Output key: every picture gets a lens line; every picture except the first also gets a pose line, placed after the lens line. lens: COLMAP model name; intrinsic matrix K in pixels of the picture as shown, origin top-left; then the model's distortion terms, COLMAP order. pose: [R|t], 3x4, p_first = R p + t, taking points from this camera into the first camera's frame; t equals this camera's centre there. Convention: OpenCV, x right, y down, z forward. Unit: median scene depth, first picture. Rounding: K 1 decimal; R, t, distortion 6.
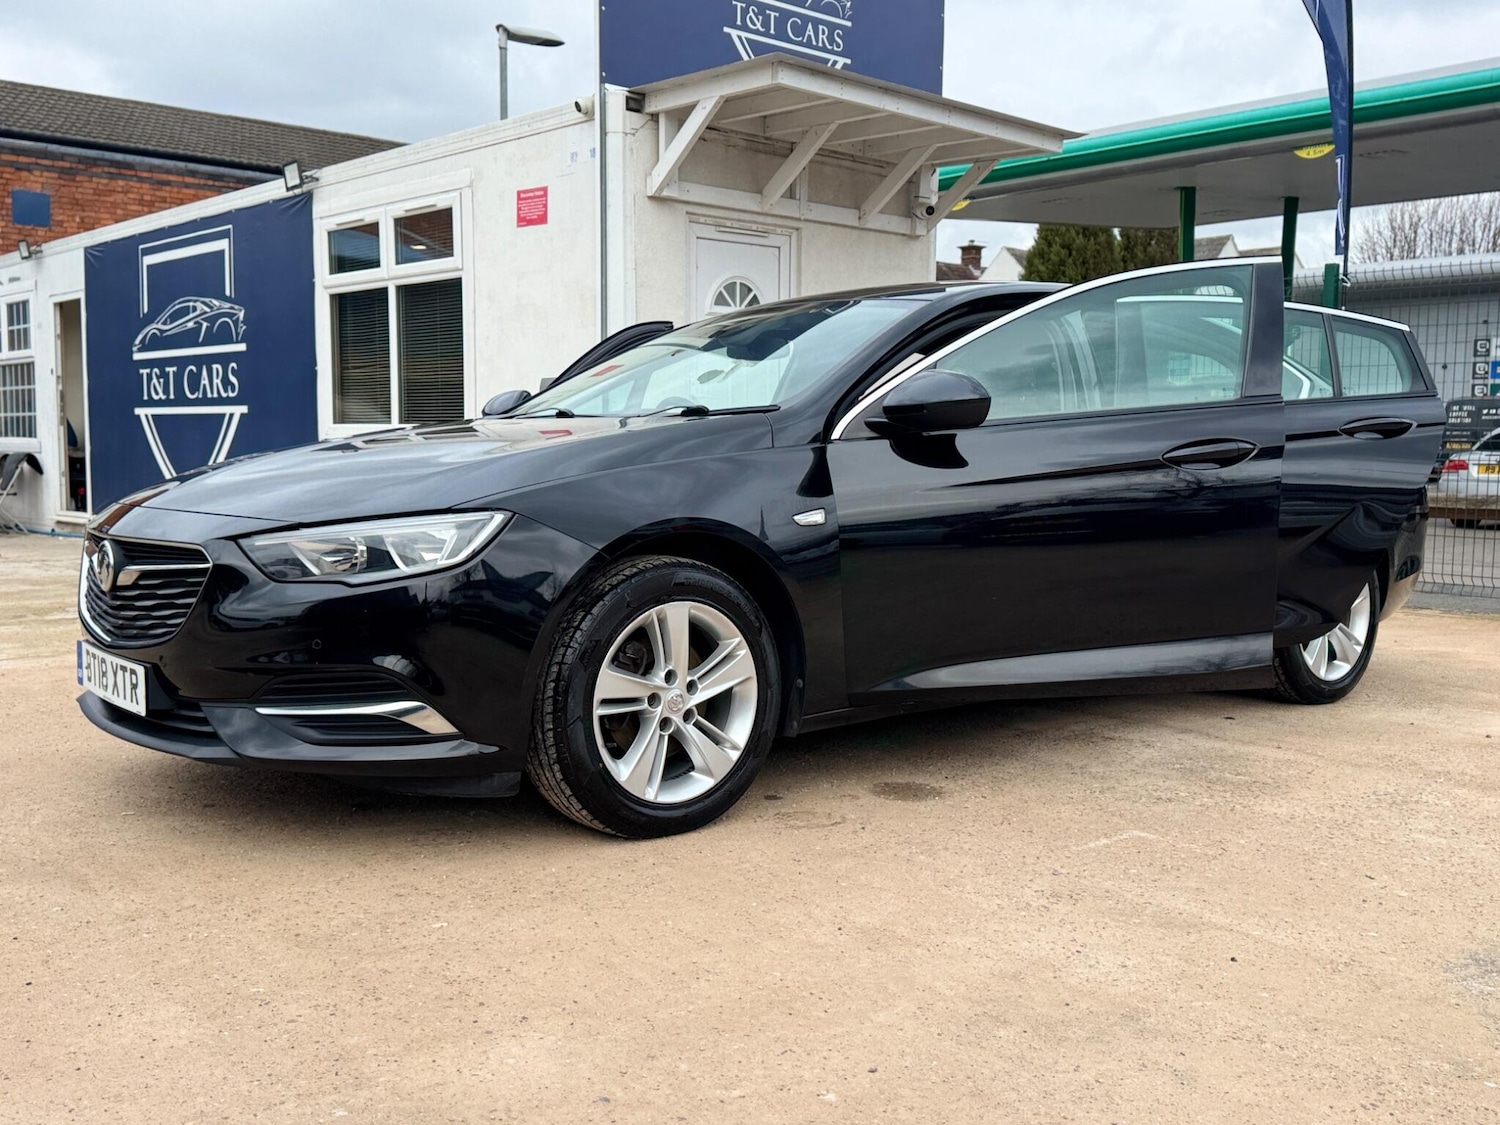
lens RADIAL K [[1473.8, 0, 750.0], [0, 1473.8, 562.5], [0, 0, 1]] dist [0.179706, -0.402407]
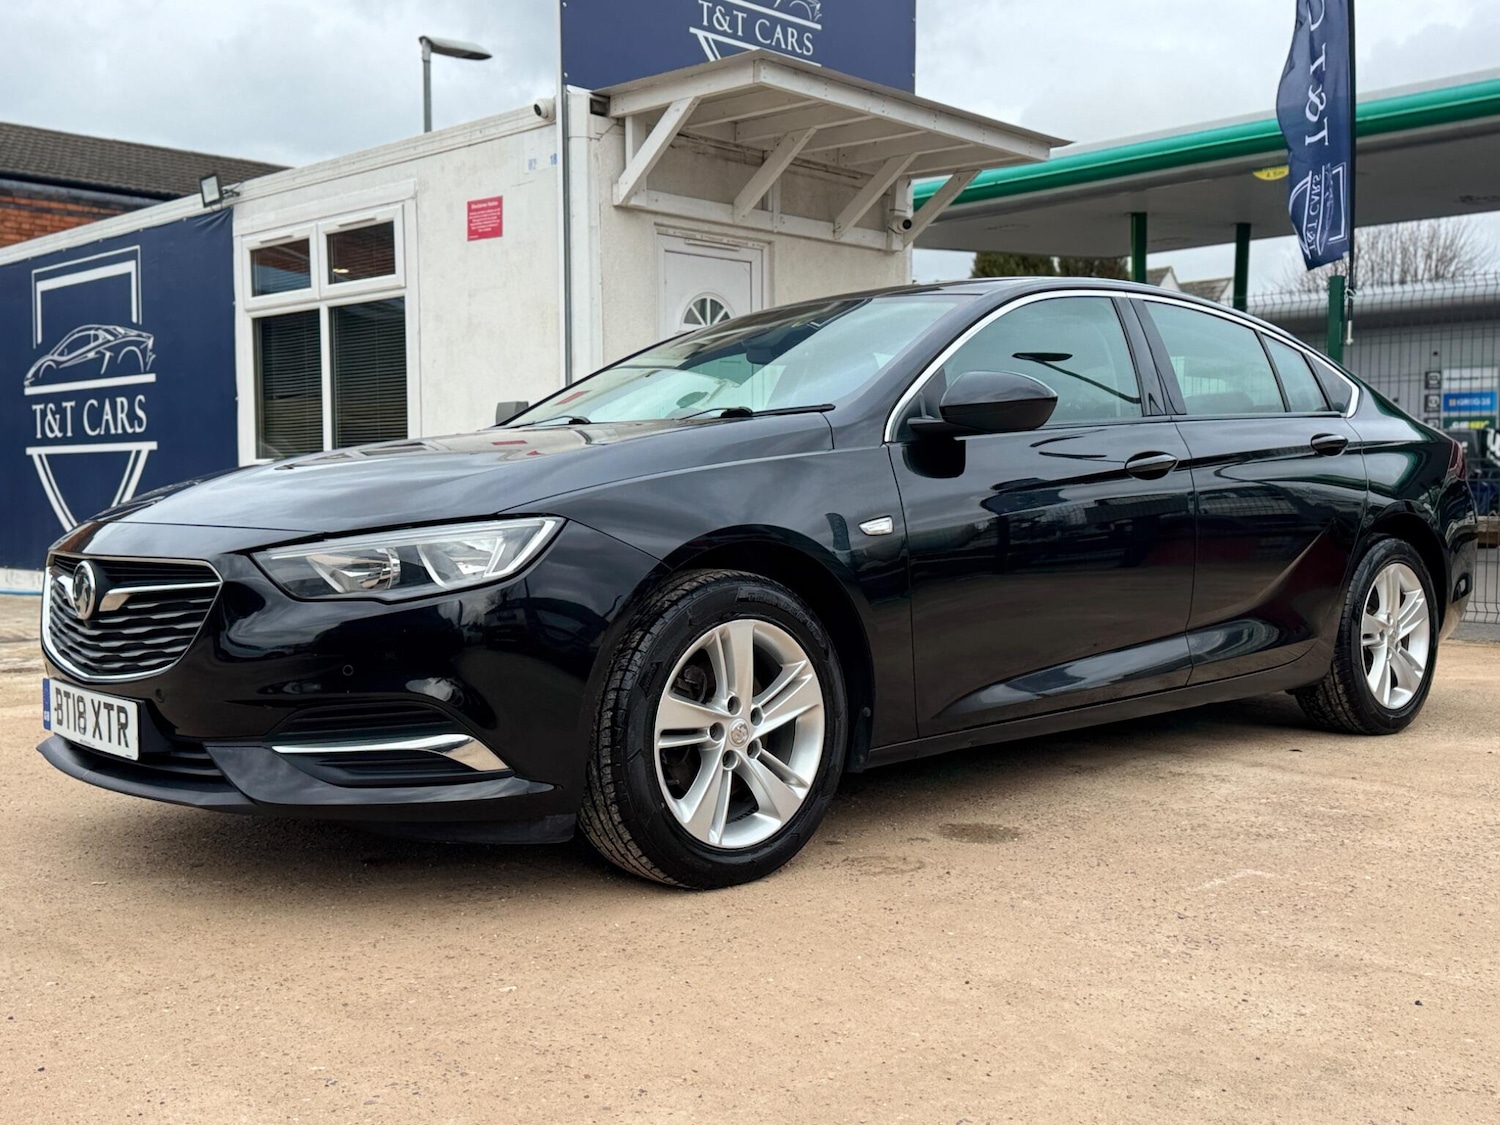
lens RADIAL K [[1562.4, 0, 741.5], [0, 1562.4, 559.4], [0, 0, 1]] dist [0.179386, -0.397021]
pose [[0.998585, -0.013493, 0.051443, -0.082929], [0.015380, 0.999216, -0.036481, 0.021080], [-0.050911, 0.037221, 0.998009, 0.049100]]
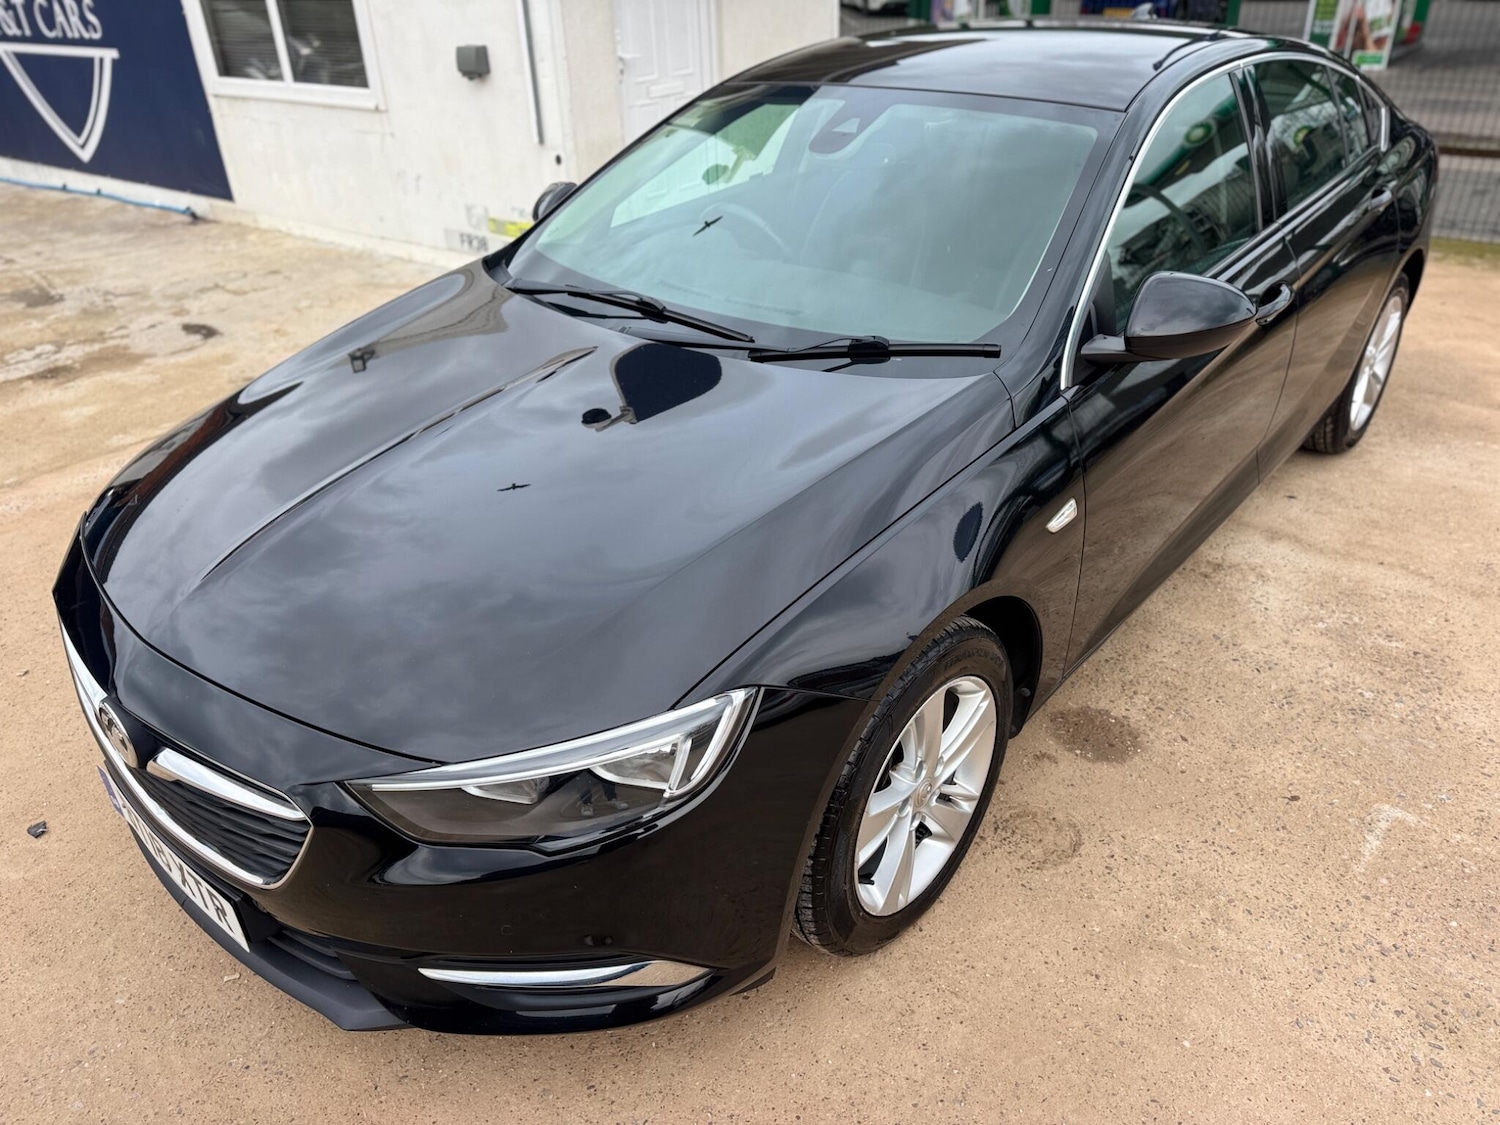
lens RADIAL K [[1066.6, 0, 750.0], [0, 1066.6, 562.5], [0, 0, 1]] dist [0.003695, 0.000835]
pose [[0.984069, -0.119767, 0.131390, -0.174516], [0.051301, 0.898895, 0.435151, -0.233044], [-0.170223, -0.421479, 0.890719, 0.484497]]
